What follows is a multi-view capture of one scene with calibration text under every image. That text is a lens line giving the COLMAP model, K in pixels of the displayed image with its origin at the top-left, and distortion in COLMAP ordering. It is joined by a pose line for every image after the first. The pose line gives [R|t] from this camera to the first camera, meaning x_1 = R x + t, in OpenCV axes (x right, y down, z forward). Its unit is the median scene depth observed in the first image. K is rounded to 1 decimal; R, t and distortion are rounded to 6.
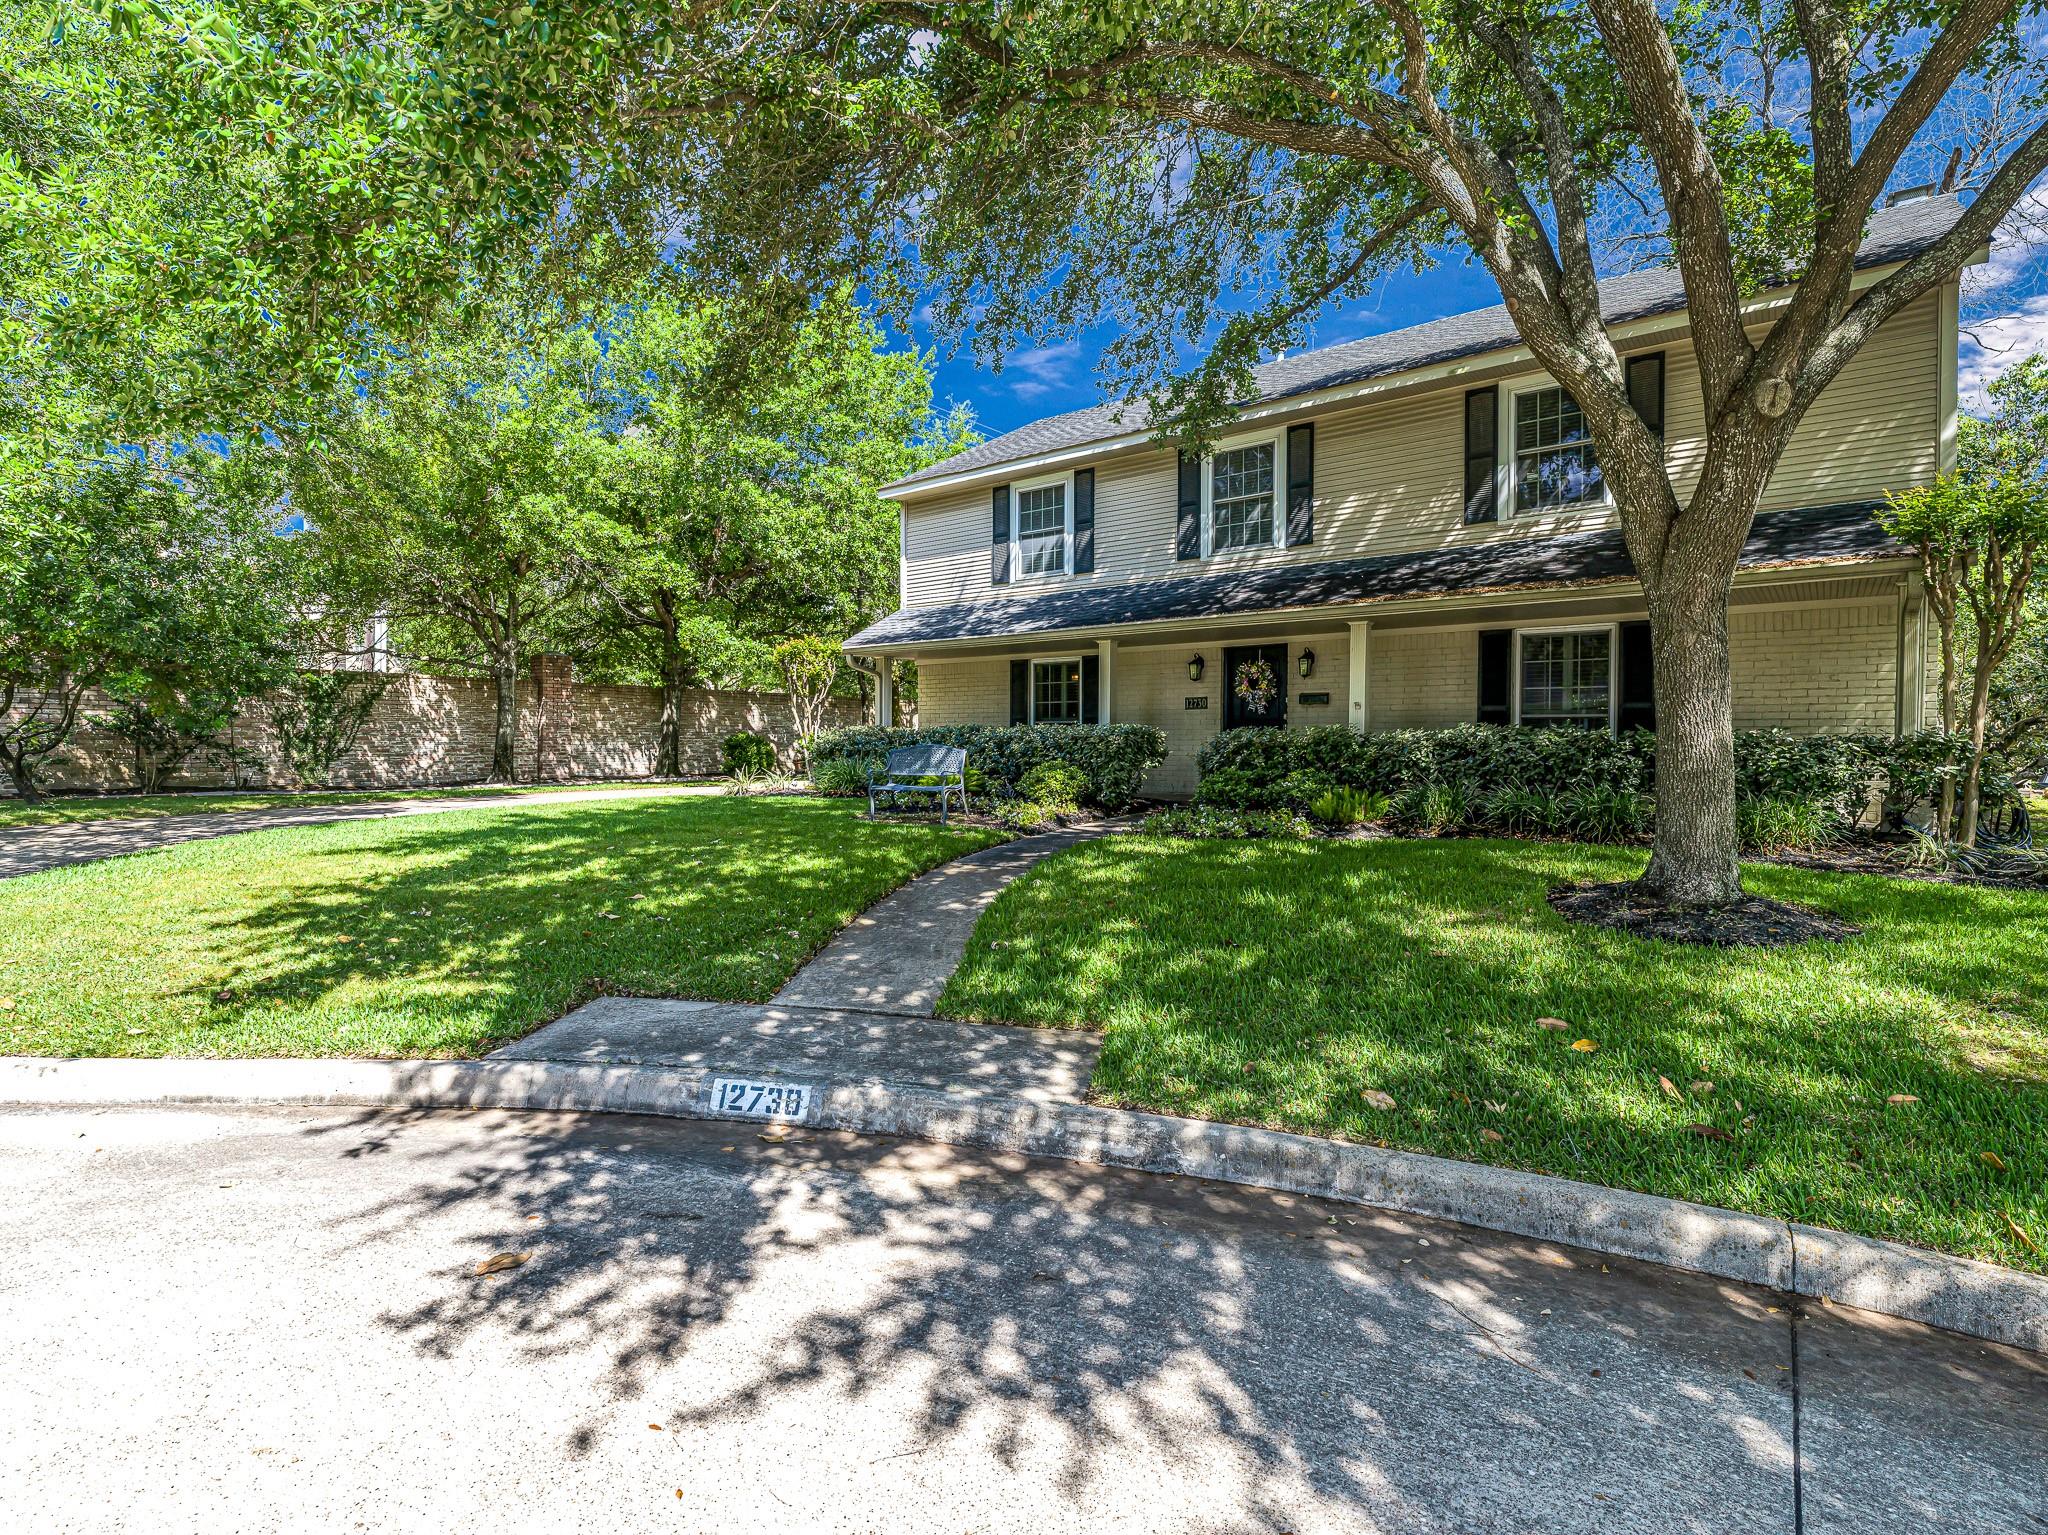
lens RADIAL K [[1012.6, 0, 1013.7], [0, 1012.6, 758.0], [0, 0, 1]] dist [0.001989, -0.000538]
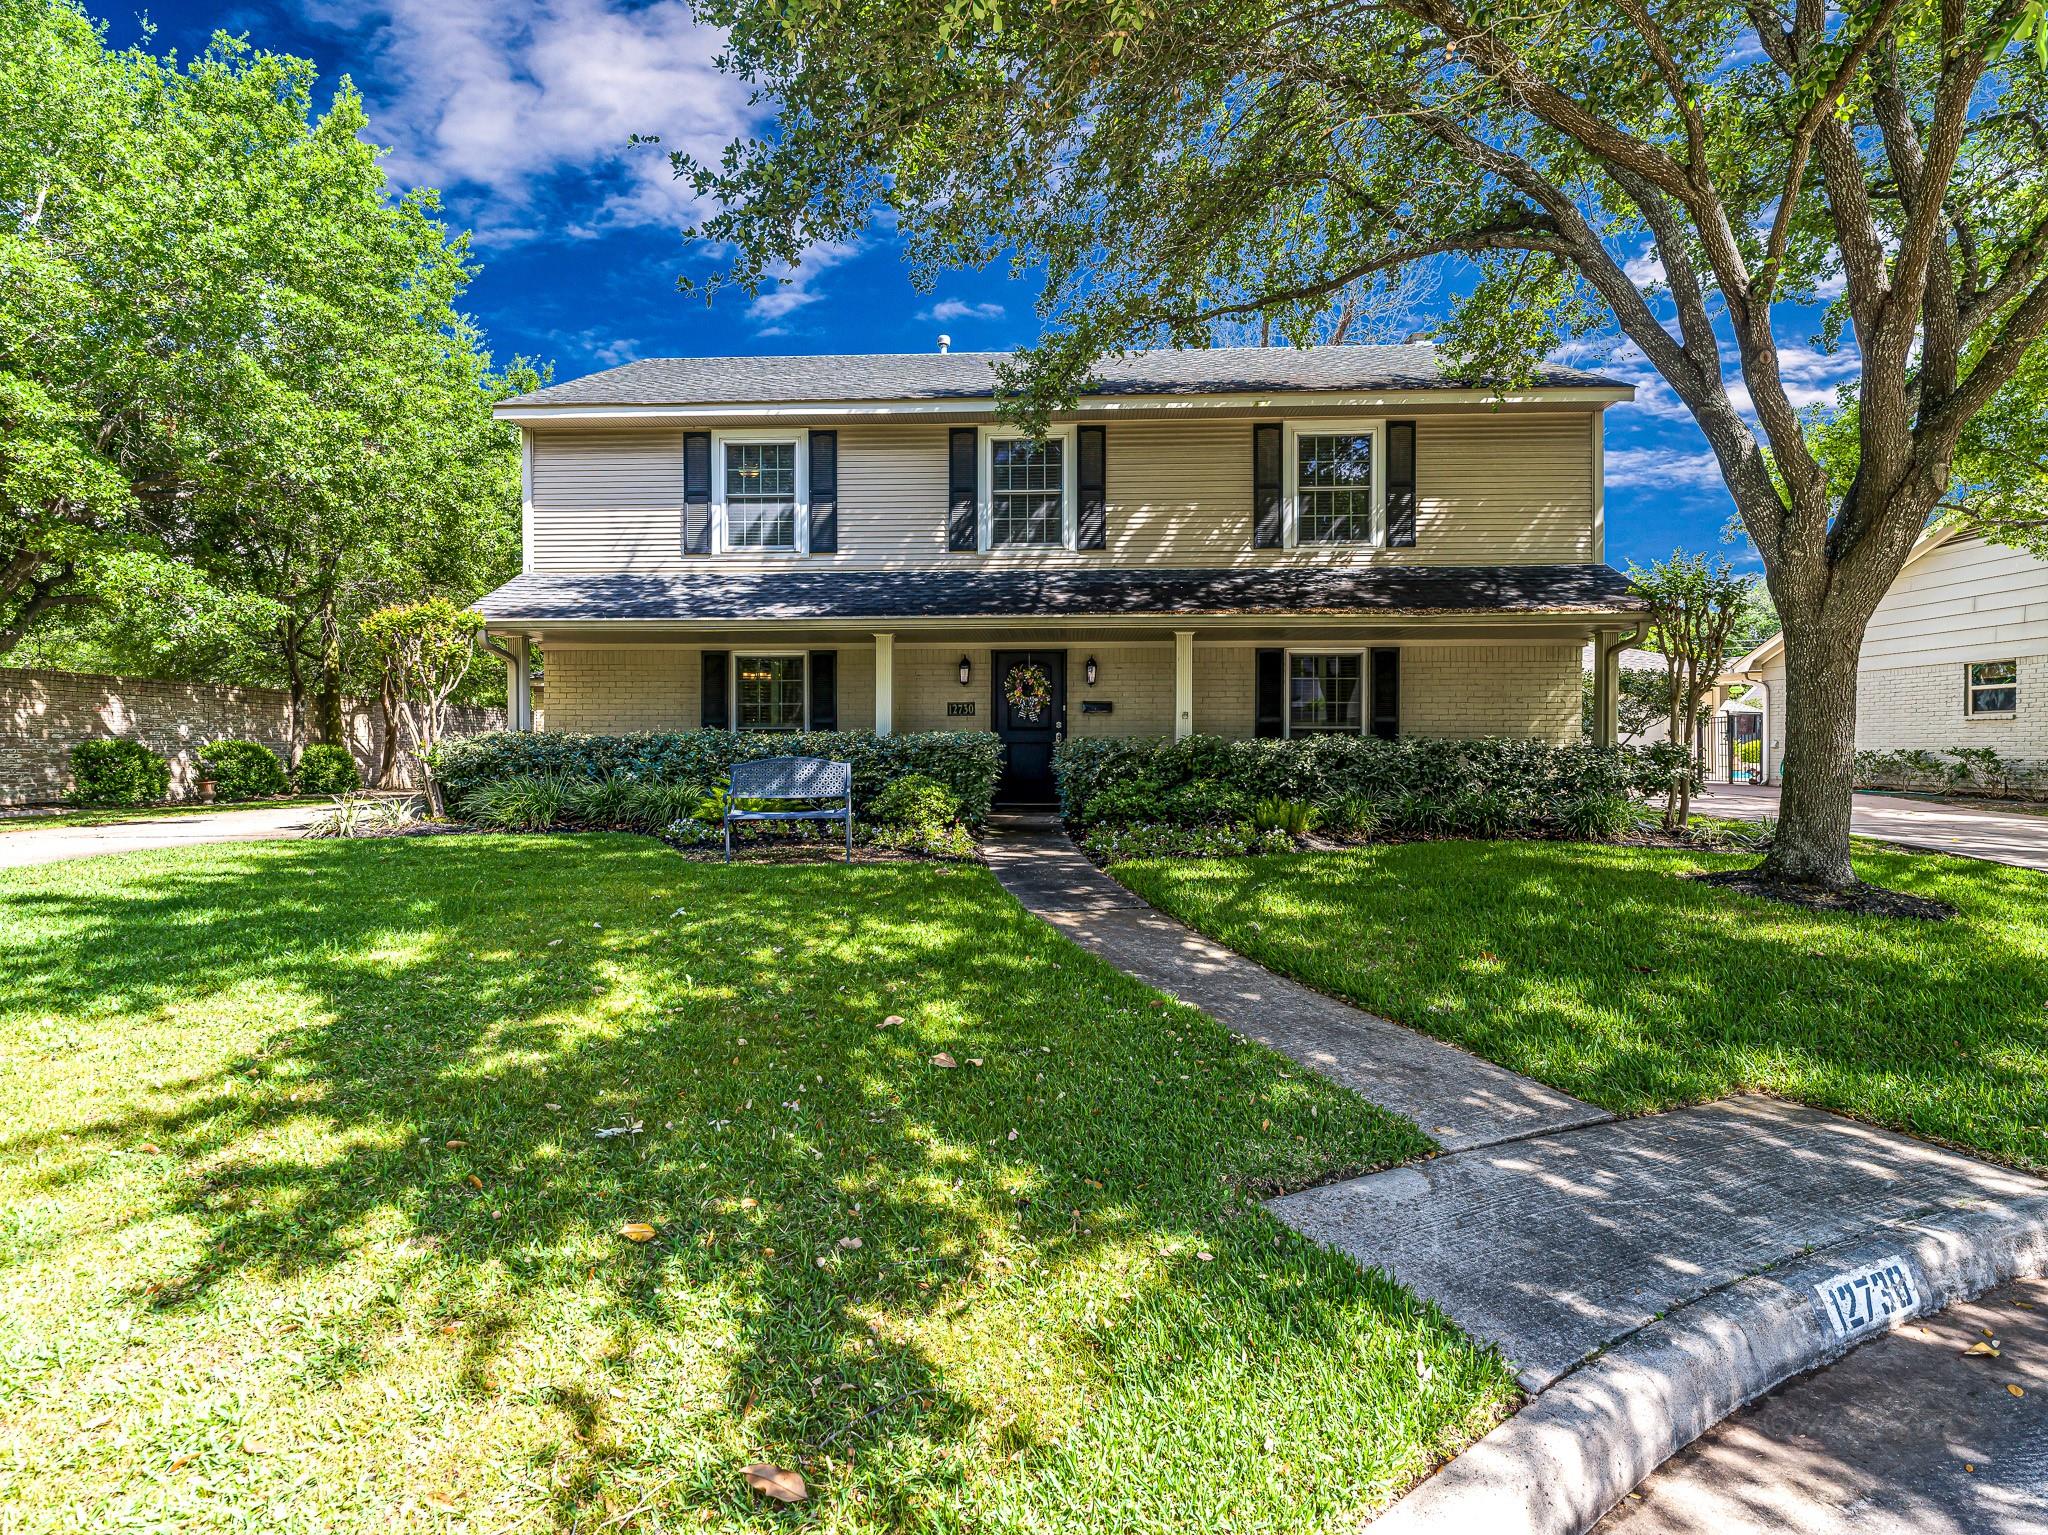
lens RADIAL K [[1020.2, 0, 1039.3], [0, 1020.2, 752.0], [0, 0, 1]] dist [0.000670, -0.000143]
pose [[0.806093, -0.003580, 0.591777, -0.319878], [0.011343, 0.999891, -0.009402, -0.006403], [-0.591679, 0.014291, 0.806047, 0.228686]]
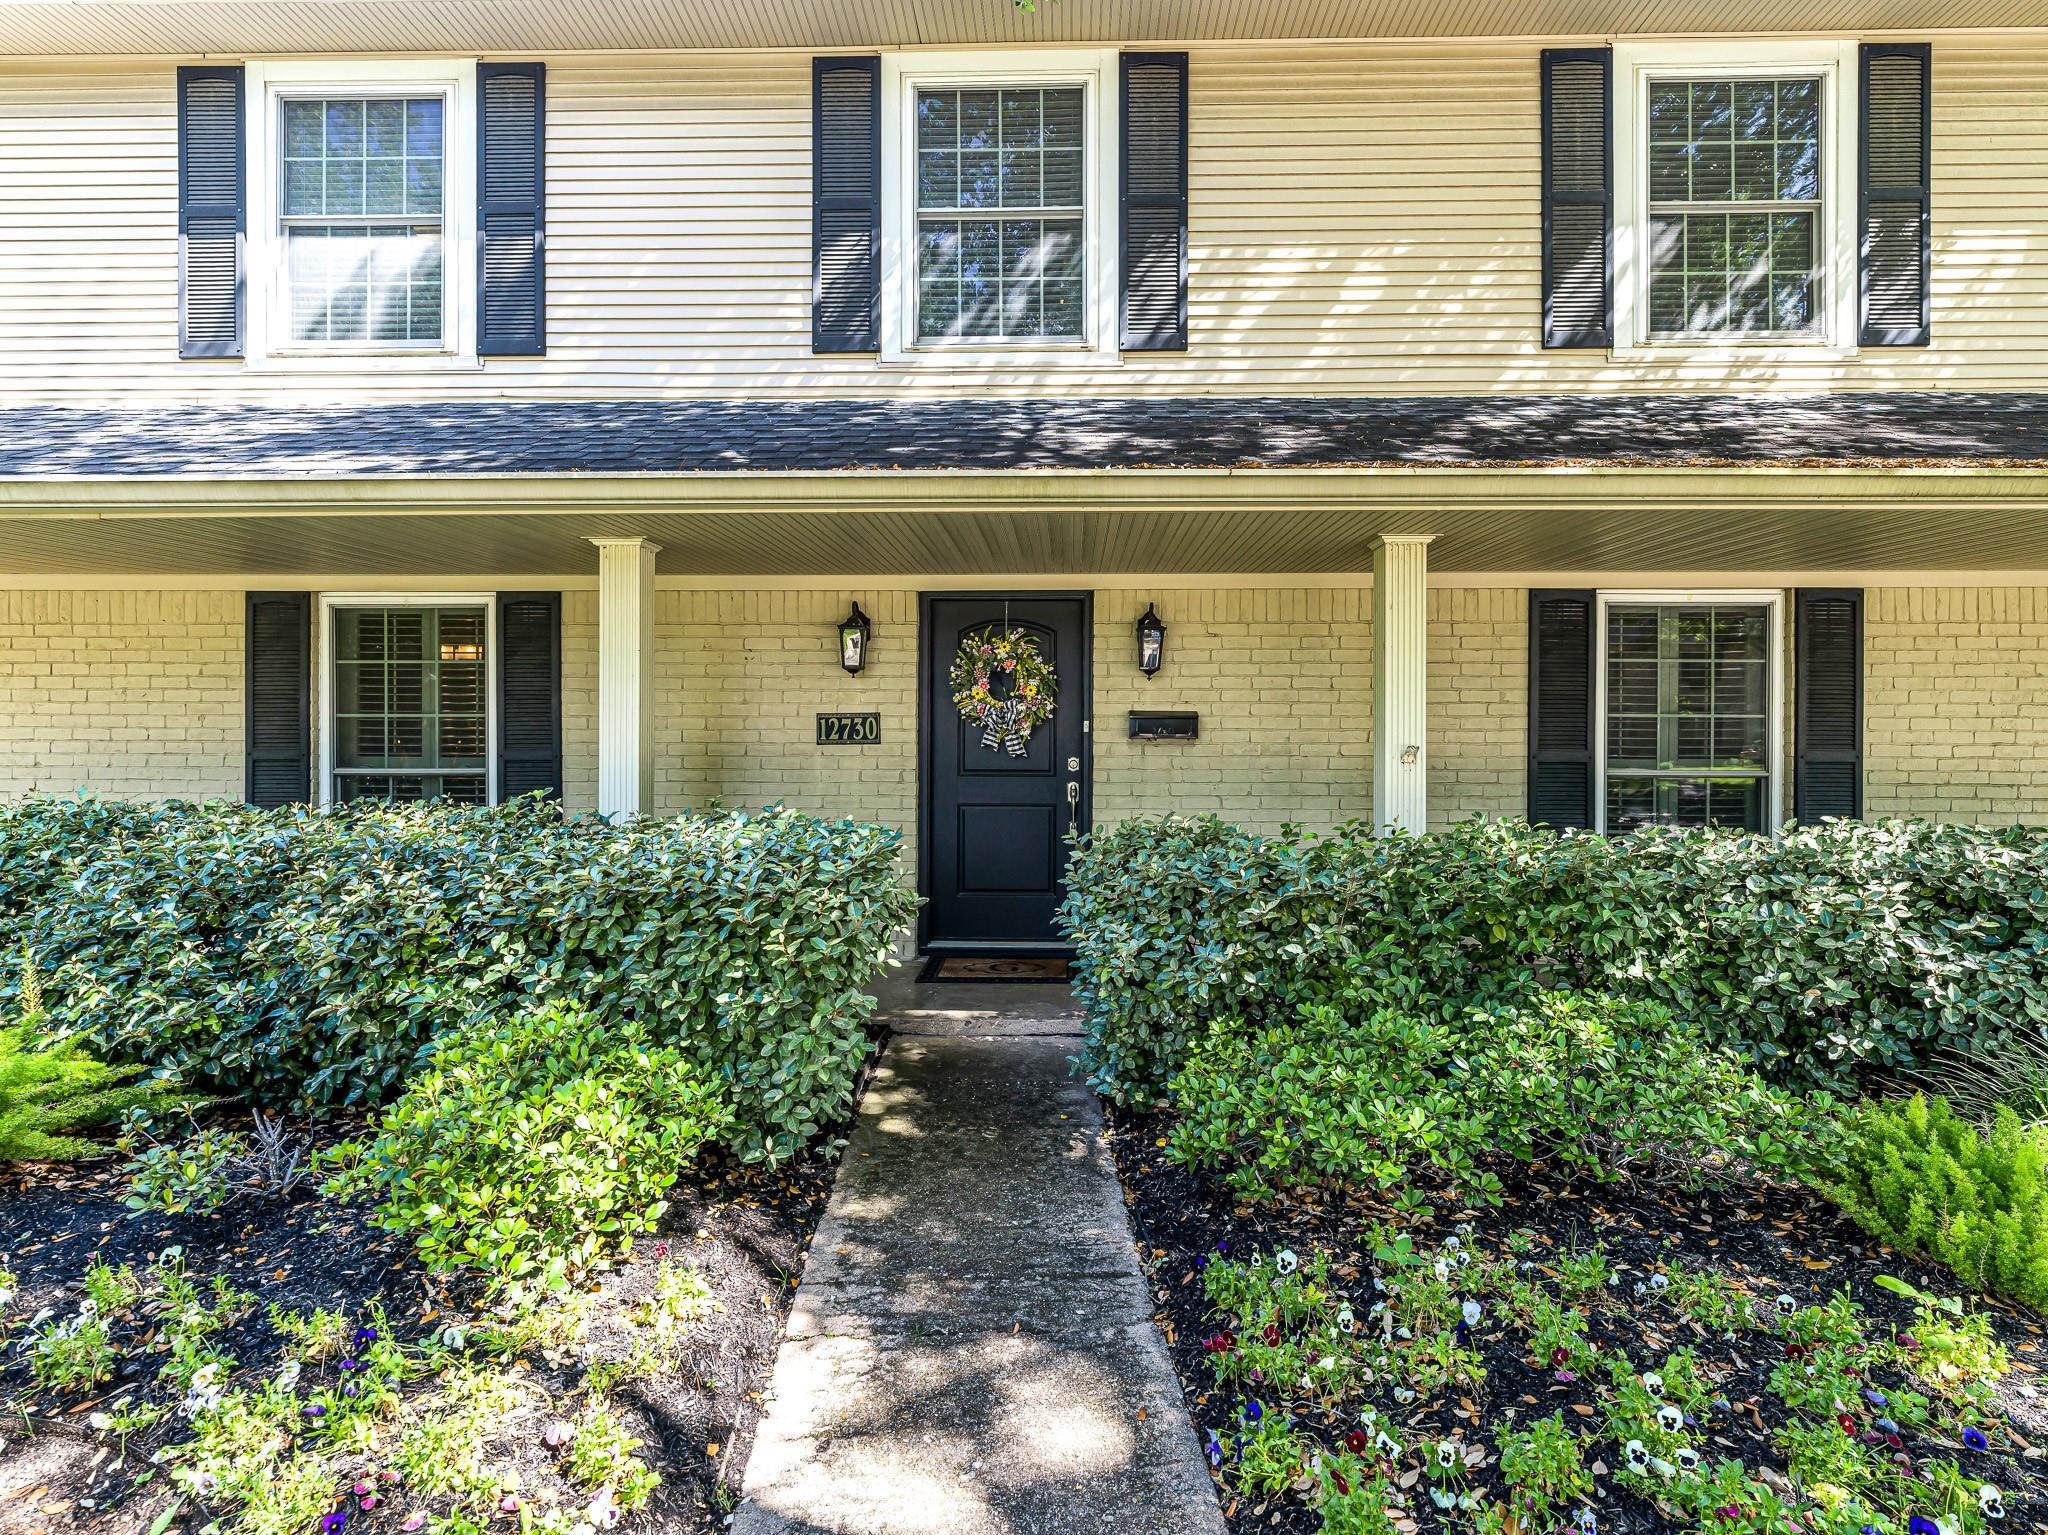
lens RADIAL K [[1020.2, 0, 1039.3], [0, 1020.2, 752.0], [0, 0, 1]] dist [0.000670, -0.000143]
pose [[0.786499, -0.008166, 0.617538, -0.008538], [0.011618, 0.999931, -0.001574, -0.045382], [-0.617482, 0.008413, 0.786540, 0.667361]]
